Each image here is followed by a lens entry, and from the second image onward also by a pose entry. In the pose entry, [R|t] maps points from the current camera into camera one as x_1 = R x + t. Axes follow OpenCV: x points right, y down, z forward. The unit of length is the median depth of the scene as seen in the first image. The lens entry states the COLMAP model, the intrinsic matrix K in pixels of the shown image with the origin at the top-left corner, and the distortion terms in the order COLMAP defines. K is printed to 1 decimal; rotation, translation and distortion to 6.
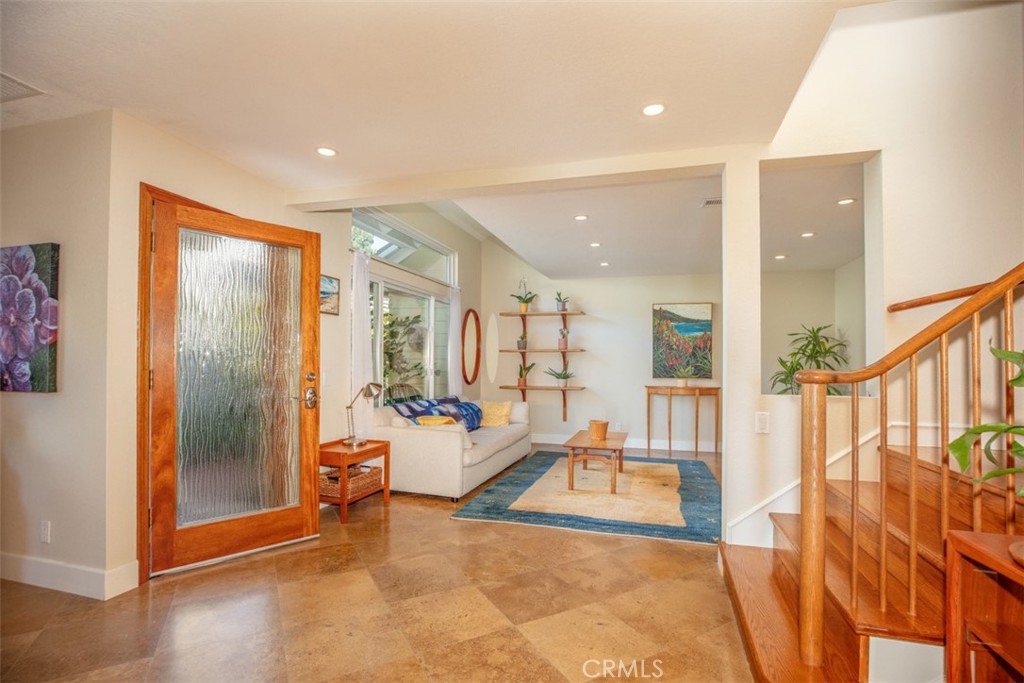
lens RADIAL K [[470.5, 0, 513.7], [0, 470.5, 356.9], [0, 0, 1]] dist [-0.038368, 0.010942]
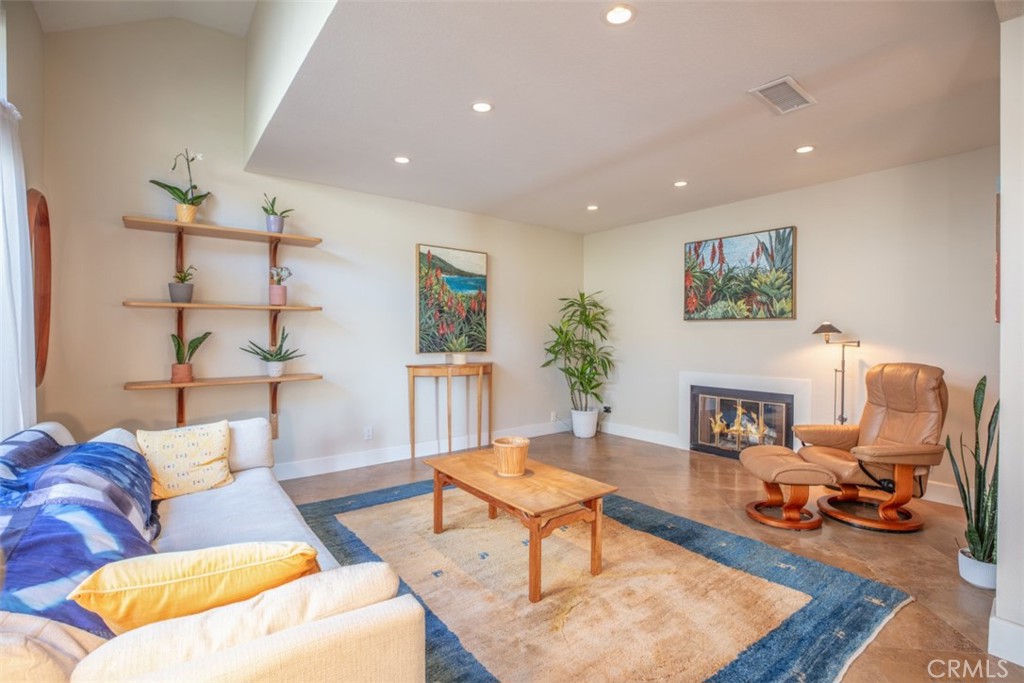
lens RADIAL K [[470.5, 0, 511.6], [0, 470.5, 339.3], [0, 0, 1]] dist [-0.038368, 0.010942]
pose [[0.581183, -0.015132, 0.813632, -0.270404], [-0.009335, 0.999637, 0.025259, 0.009269], [-0.813719, -0.022275, 0.580831, 0.748864]]
